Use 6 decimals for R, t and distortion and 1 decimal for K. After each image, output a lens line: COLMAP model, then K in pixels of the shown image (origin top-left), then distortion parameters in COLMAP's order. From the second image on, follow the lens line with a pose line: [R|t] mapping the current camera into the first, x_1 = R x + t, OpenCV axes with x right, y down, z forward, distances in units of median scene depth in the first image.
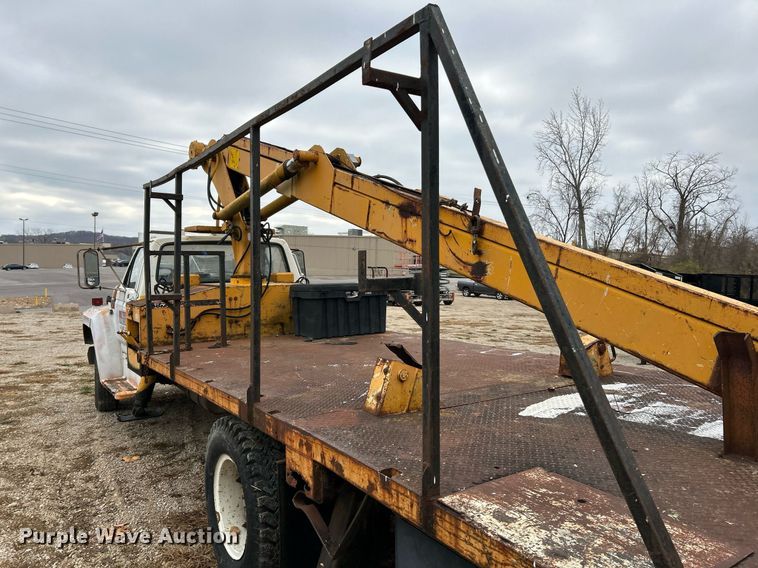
lens RADIAL K [[581.7, 0, 377.9], [0, 581.7, 286.3], [0, 0, 1]] dist [0.061103, -0.069581]
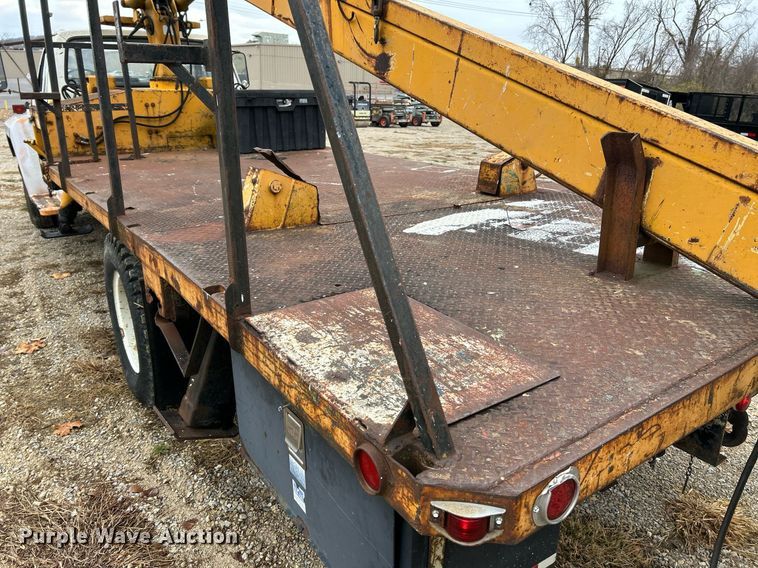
lens RADIAL K [[582.7, 0, 383.9], [0, 582.7, 292.5], [0, 0, 1]] dist [0.054348, -0.058336]
pose [[0.999573, 0.007735, 0.028174, 0.115128], [-0.015889, 0.953169, 0.302021, 0.022858], [-0.024518, -0.302340, 0.952885, 0.067085]]
